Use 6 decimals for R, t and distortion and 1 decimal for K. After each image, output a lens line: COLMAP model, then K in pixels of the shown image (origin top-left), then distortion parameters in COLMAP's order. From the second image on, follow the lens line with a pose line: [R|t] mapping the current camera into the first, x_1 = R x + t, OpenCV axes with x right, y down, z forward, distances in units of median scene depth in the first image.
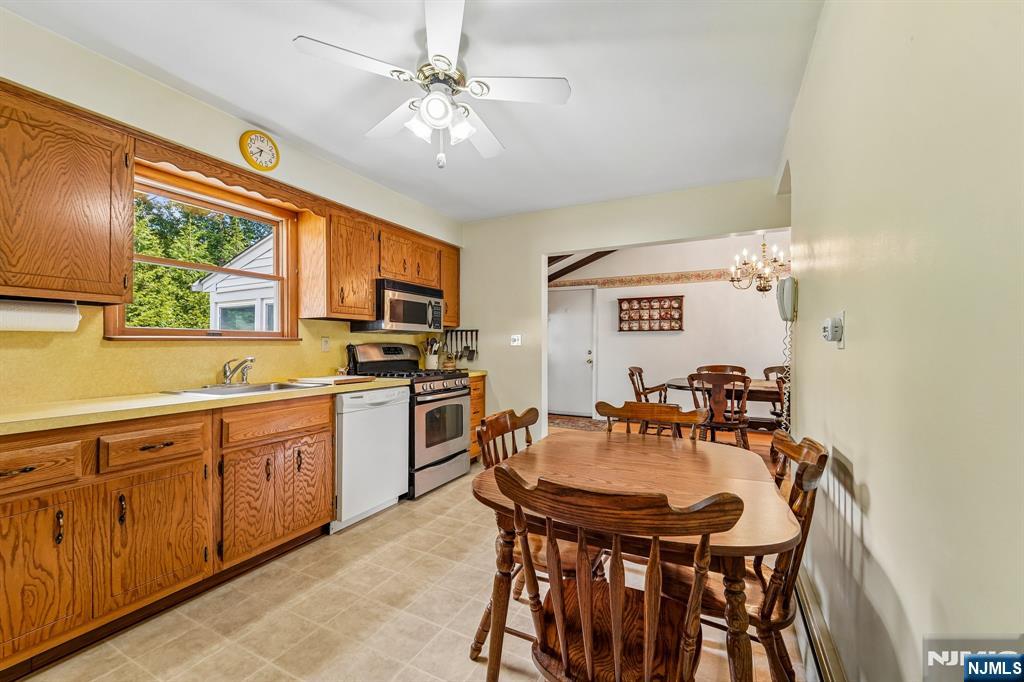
lens RADIAL K [[418.8, 0, 511.5], [0, 418.8, 331.2], [0, 0, 1]] dist [0.002508, -0.007792]
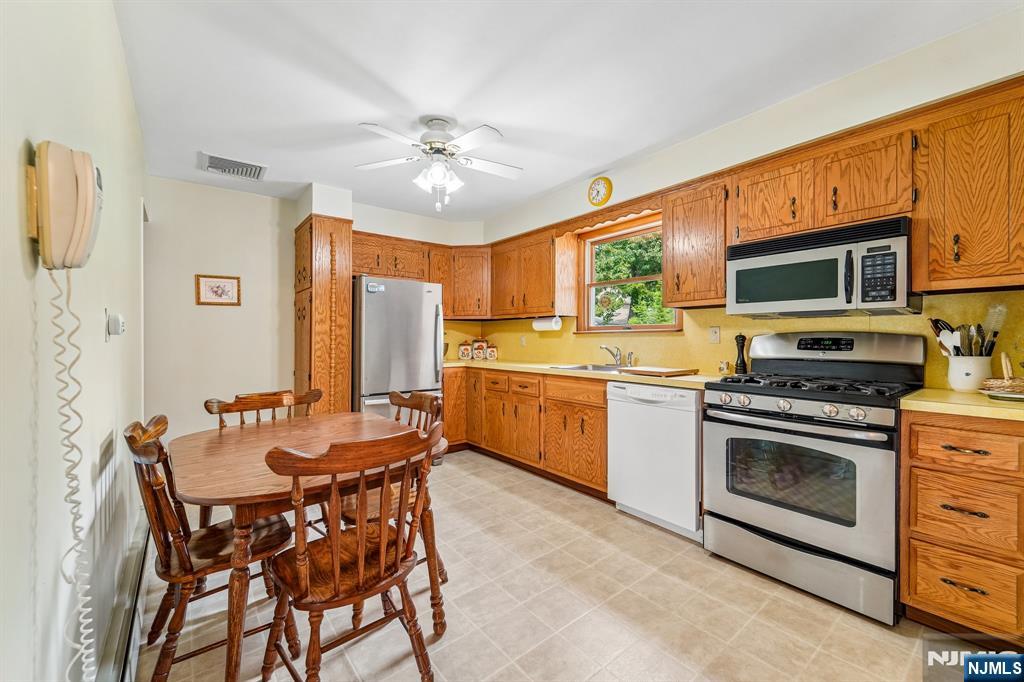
lens RADIAL K [[399.8, 0, 512.7], [0, 399.8, 332.5], [0, 0, 1]] dist [0.001271, -0.006053]
pose [[-0.420147, -0.013896, -0.907350, 0.581488], [0.029960, 0.999125, -0.029175, 0.042283], [0.906961, -0.039442, -0.419363, 1.099073]]
